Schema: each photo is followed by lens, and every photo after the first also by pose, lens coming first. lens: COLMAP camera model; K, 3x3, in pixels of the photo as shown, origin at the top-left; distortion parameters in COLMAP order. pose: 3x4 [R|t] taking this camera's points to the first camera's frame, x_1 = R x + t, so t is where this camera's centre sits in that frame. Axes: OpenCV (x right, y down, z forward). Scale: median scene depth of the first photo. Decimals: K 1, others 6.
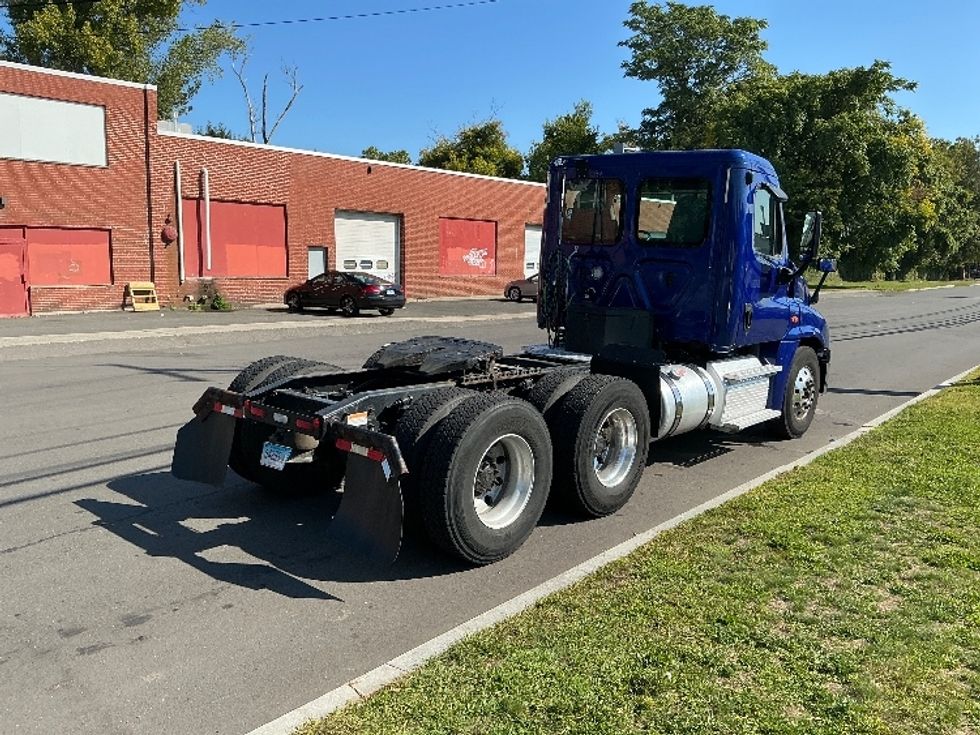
lens RADIAL K [[814.7, 0, 495.4], [0, 814.7, 371.5], [0, 0, 1]] dist [0.090089, -0.175453]
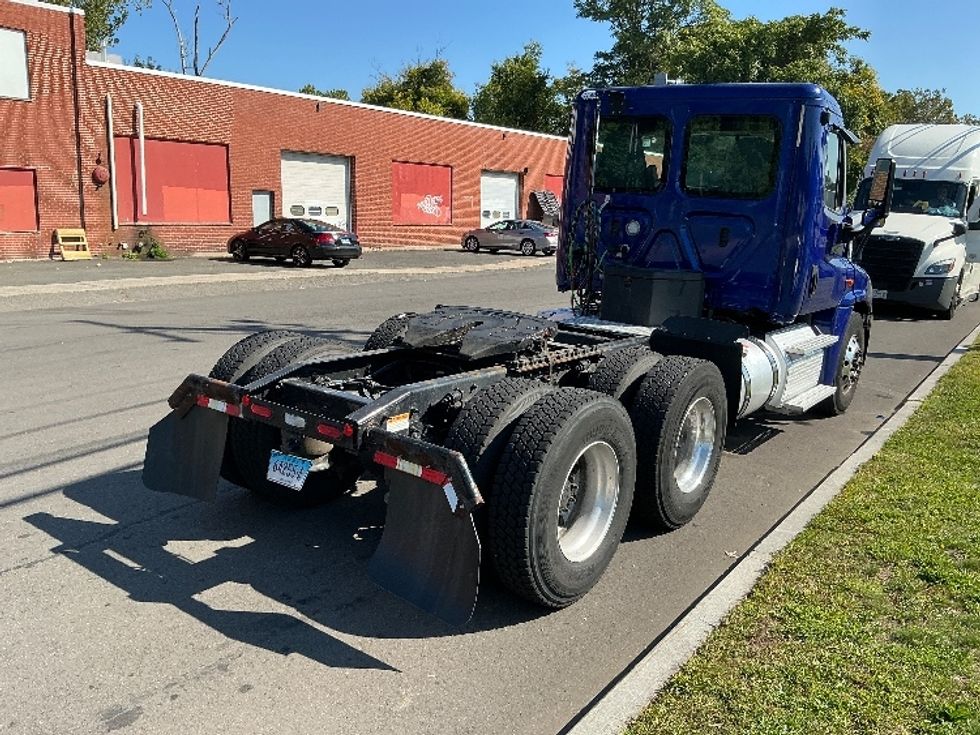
lens RADIAL K [[814.7, 0, 497.6], [0, 814.7, 375.1], [0, 0, 1]] dist [0.090089, -0.175453]
pose [[0.997204, -0.003654, 0.074642, -0.024348], [-0.001332, 0.997776, 0.066648, -0.006823], [-0.074719, -0.066561, 0.994981, 0.040193]]
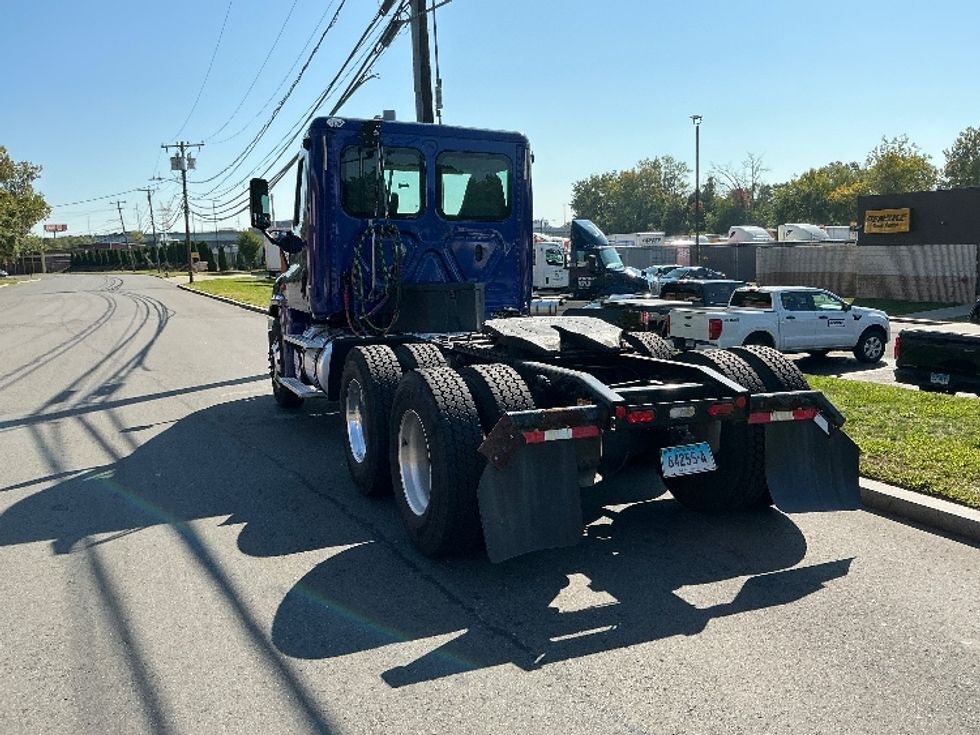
lens RADIAL K [[814.7, 0, 499.8], [0, 814.7, 369.4], [0, 0, 1]] dist [0.090089, -0.175453]
pose [[0.428226, -0.153683, 0.890508, -0.195145], [0.155564, 0.983258, 0.094882, -0.016751], [-0.890181, 0.097900, 0.444964, 0.146174]]
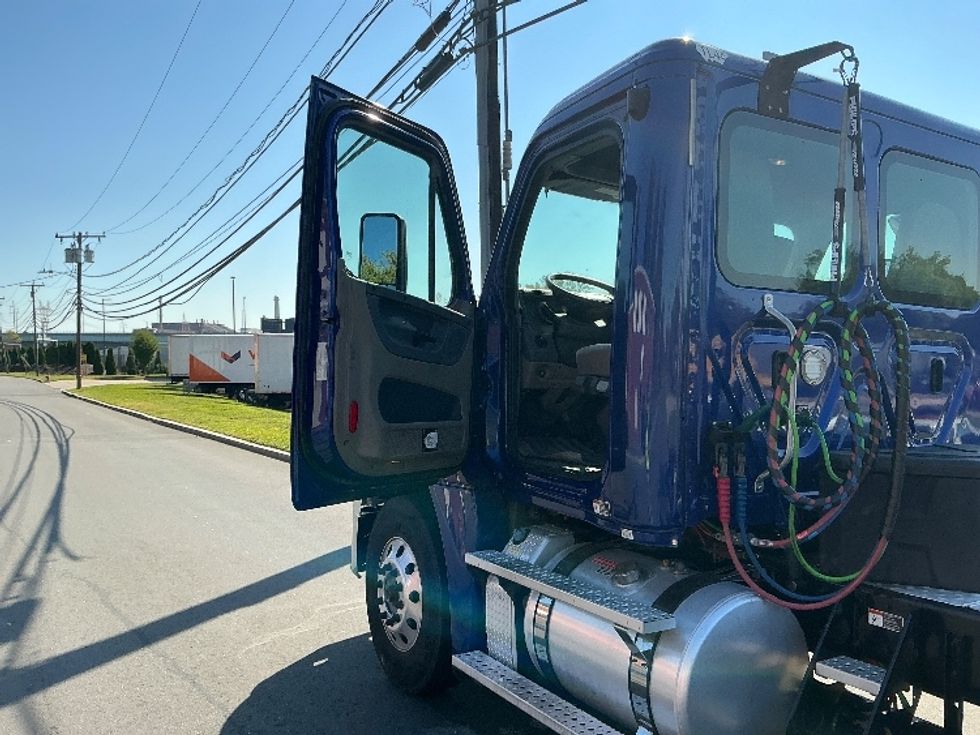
lens RADIAL K [[814.7, 0, 491.1], [0, 814.7, 375.5], [0, 0, 1]] dist [0.090089, -0.175453]
pose [[0.318173, -0.034855, 0.947392, -0.087486], [0.138630, 0.990293, -0.010124, -0.038733], [-0.937842, 0.134558, 0.319916, 0.292579]]
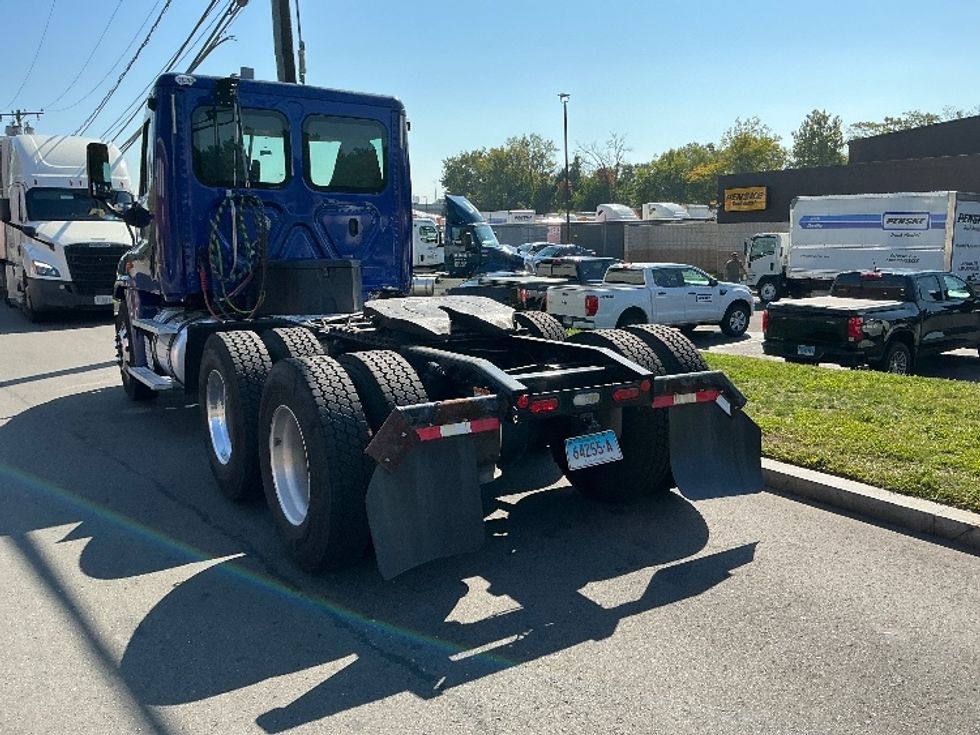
lens RADIAL K [[814.7, 0, 497.5], [0, 814.7, 368.9], [0, 0, 1]] dist [0.090089, -0.175453]
pose [[0.285799, -0.186194, 0.940027, -0.182892], [0.160818, 0.976350, 0.144495, -0.016871], [-0.944699, 0.109876, 0.308984, 0.154122]]
